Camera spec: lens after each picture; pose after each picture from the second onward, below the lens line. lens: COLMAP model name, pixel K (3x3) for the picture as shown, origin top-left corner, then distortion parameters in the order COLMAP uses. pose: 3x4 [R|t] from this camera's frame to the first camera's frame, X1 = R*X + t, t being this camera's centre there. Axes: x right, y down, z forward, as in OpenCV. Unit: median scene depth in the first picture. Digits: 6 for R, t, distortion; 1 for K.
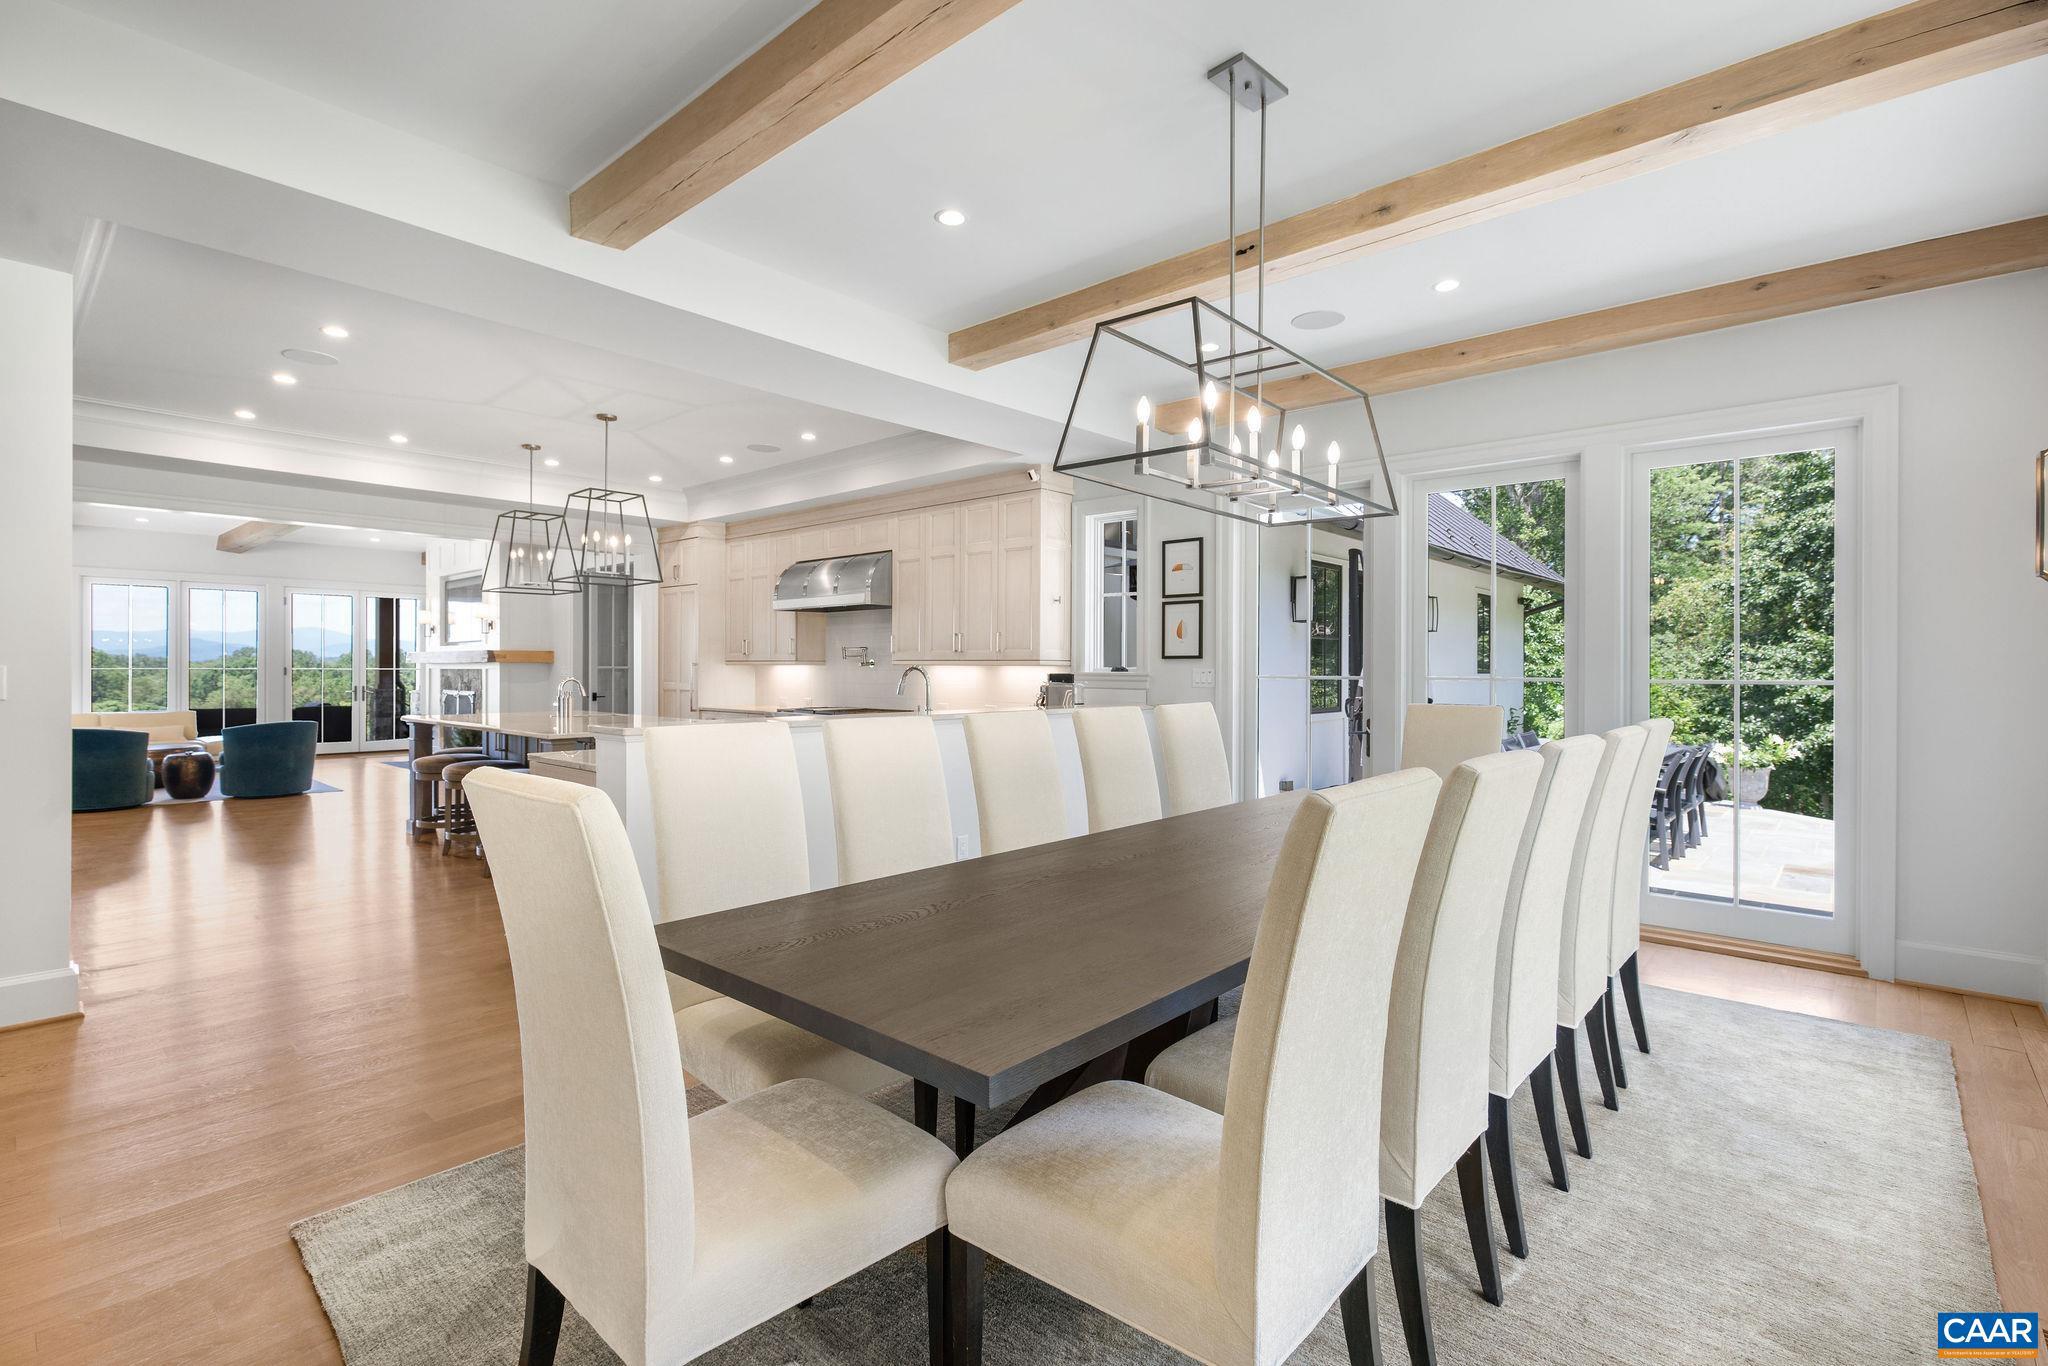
lens RADIAL K [[948.9, 0, 1015.3], [0, 948.9, 673.1], [0, 0, 1]] dist [0.004048, -0.000129]
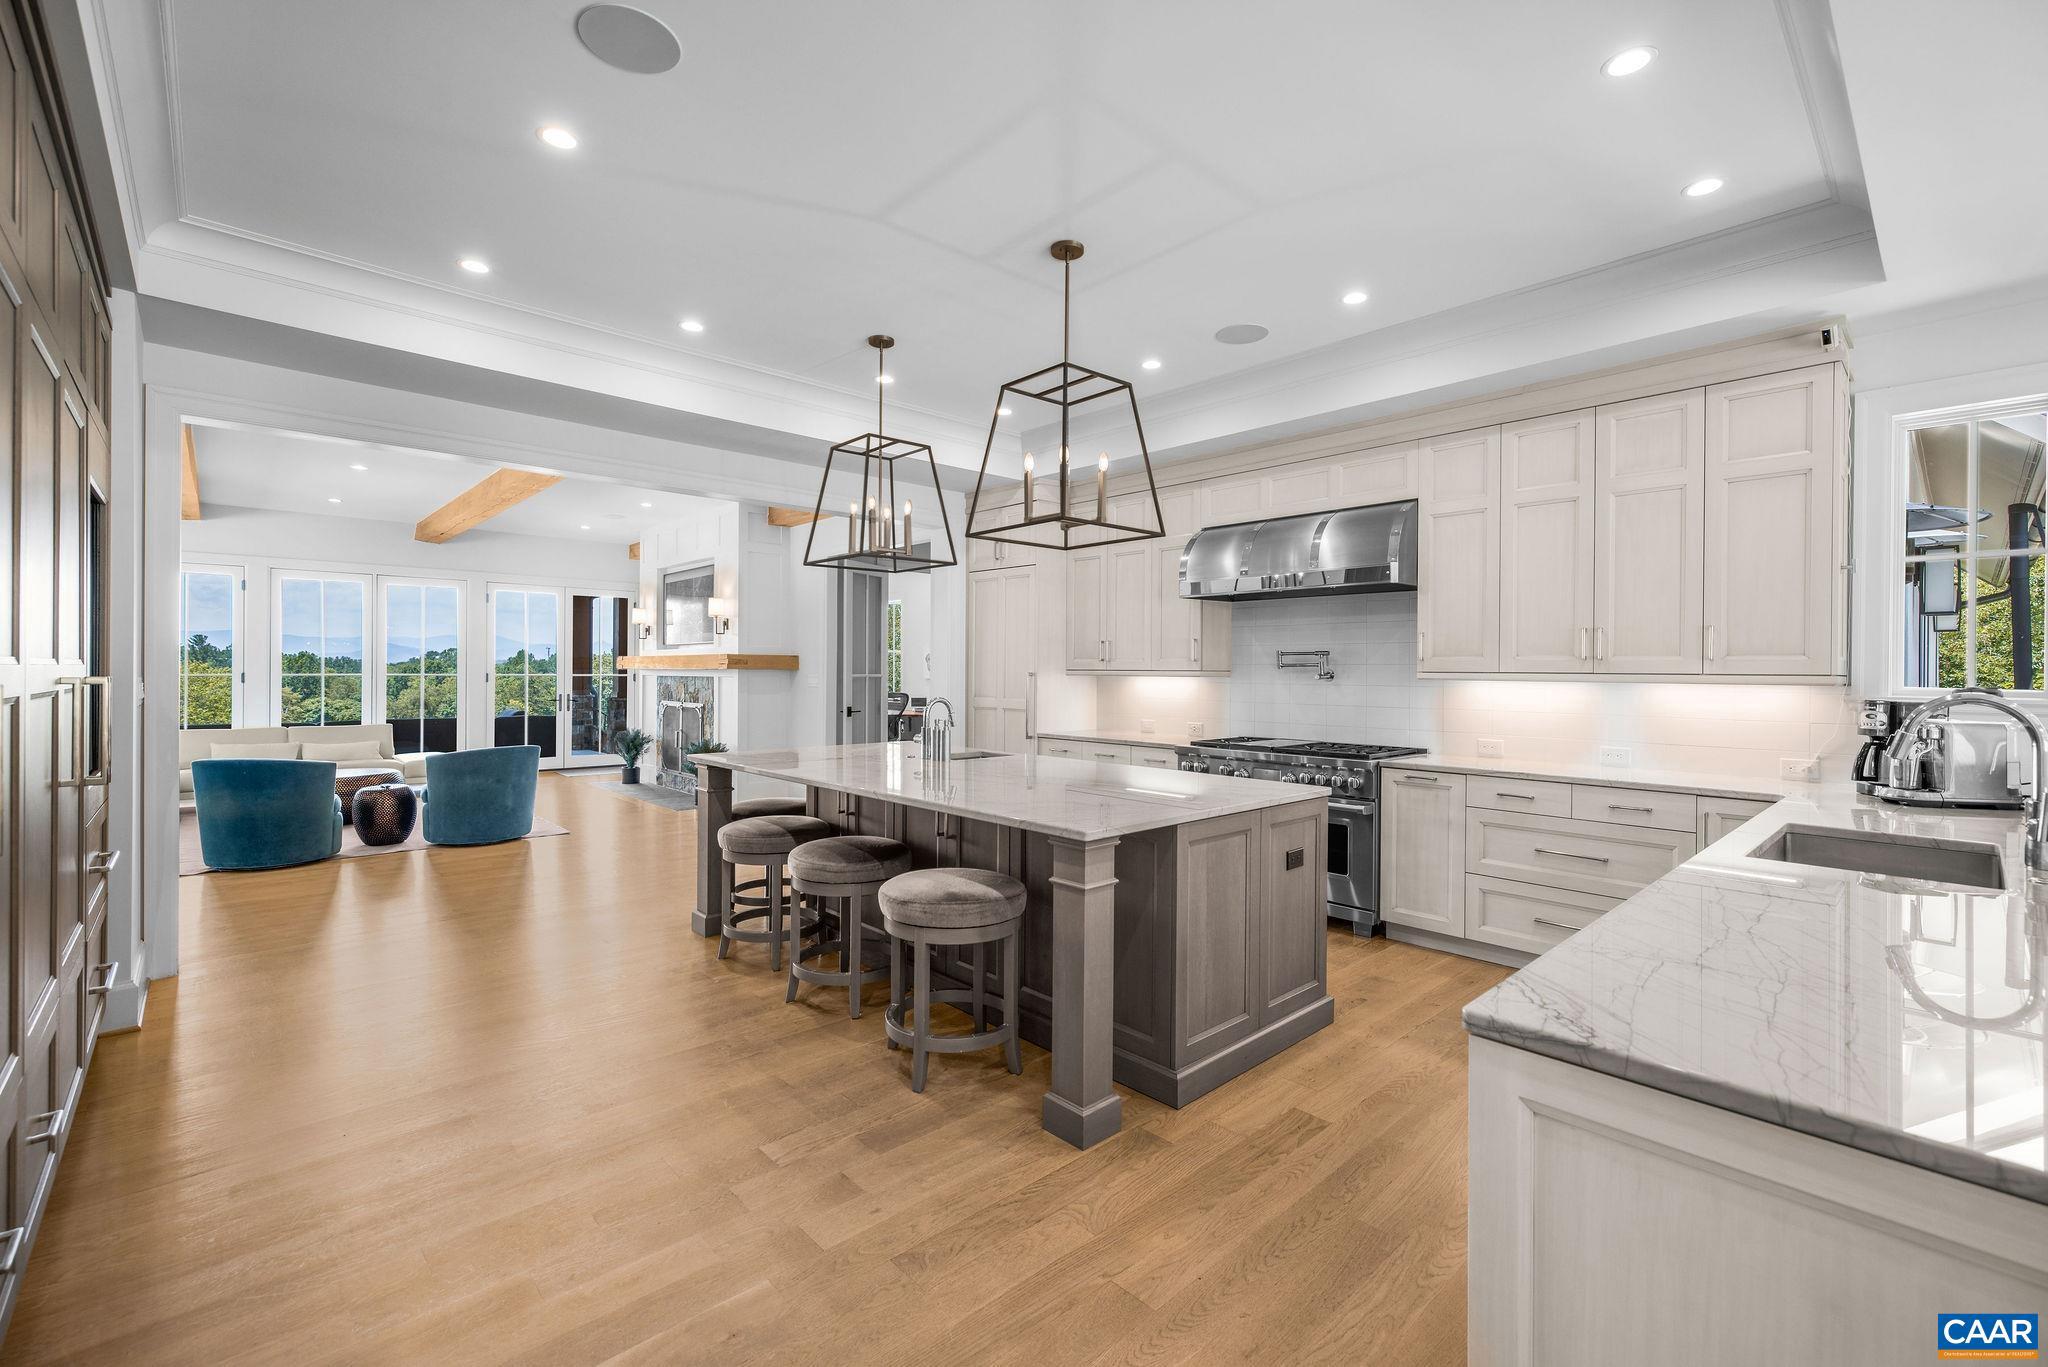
lens RADIAL K [[884.1, 0, 1029.3], [0, 884.1, 675.4], [0, 0, 1]] dist [0.004525, -0.000591]
pose [[0.996210, 0.005700, -0.086791, -0.291934], [-0.005879, 0.999981, -0.001806, -0.007638], [0.086779, 0.002309, 0.996225, 0.335993]]
